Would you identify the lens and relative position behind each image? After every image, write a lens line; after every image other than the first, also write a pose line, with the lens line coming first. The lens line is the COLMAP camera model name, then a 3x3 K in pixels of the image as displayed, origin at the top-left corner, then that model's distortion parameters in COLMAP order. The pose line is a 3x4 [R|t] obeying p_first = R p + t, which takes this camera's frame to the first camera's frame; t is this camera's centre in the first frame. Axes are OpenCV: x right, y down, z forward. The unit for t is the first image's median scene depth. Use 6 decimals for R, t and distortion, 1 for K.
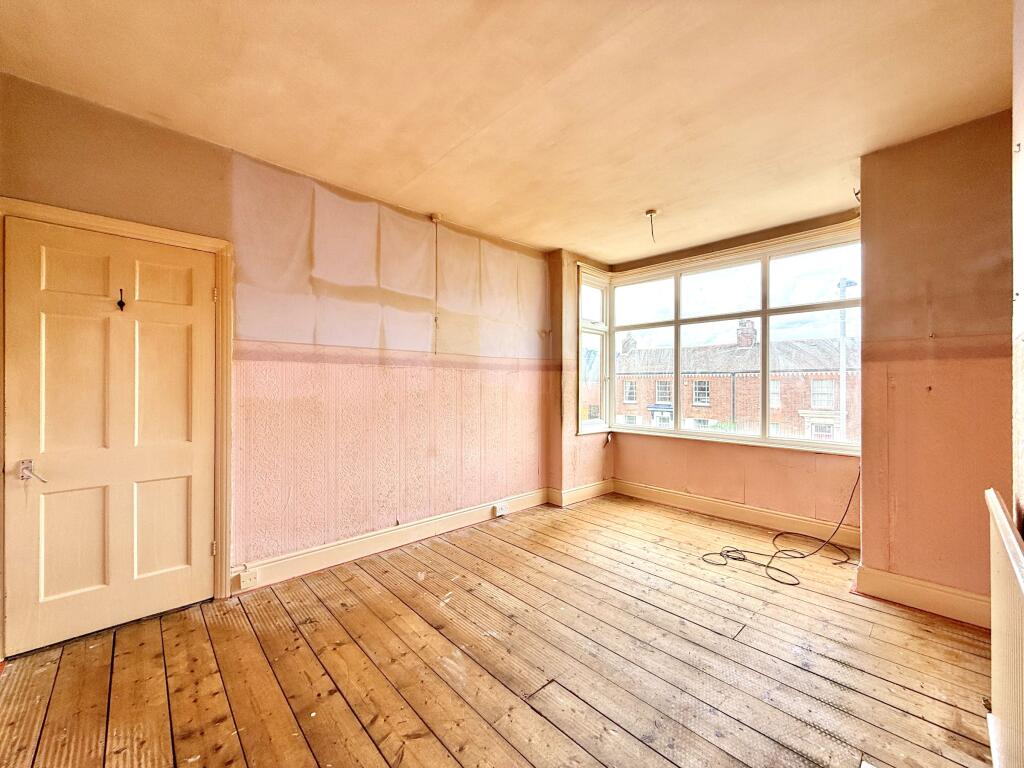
lens RADIAL K [[408.4, 0, 508.1], [0, 408.4, 382.4], [0, 0, 1]] dist [0.000891, 0.000215]
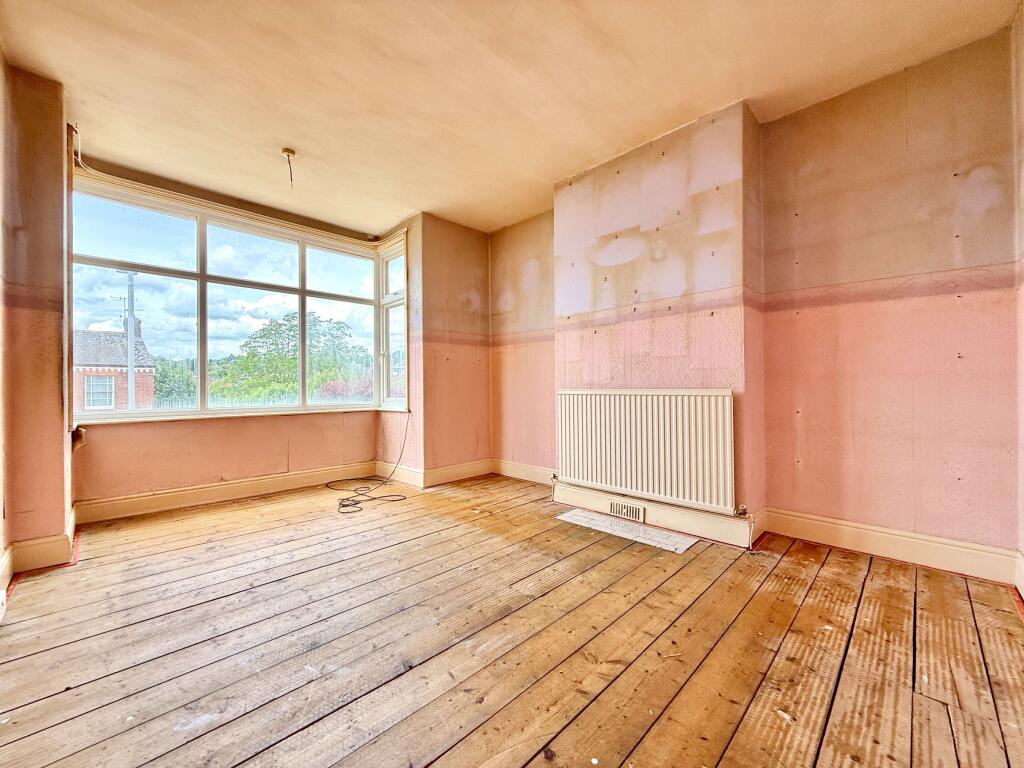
lens RADIAL K [[408.4, 0, 508.1], [0, 408.4, 382.4], [0, 0, 1]] dist [0.000891, 0.000215]
pose [[-0.035505, 0.004525, 0.999359, -0.567555], [0.002145, 0.999988, -0.004451, 0.090938], [-0.999367, 0.001986, -0.035514, 0.573812]]
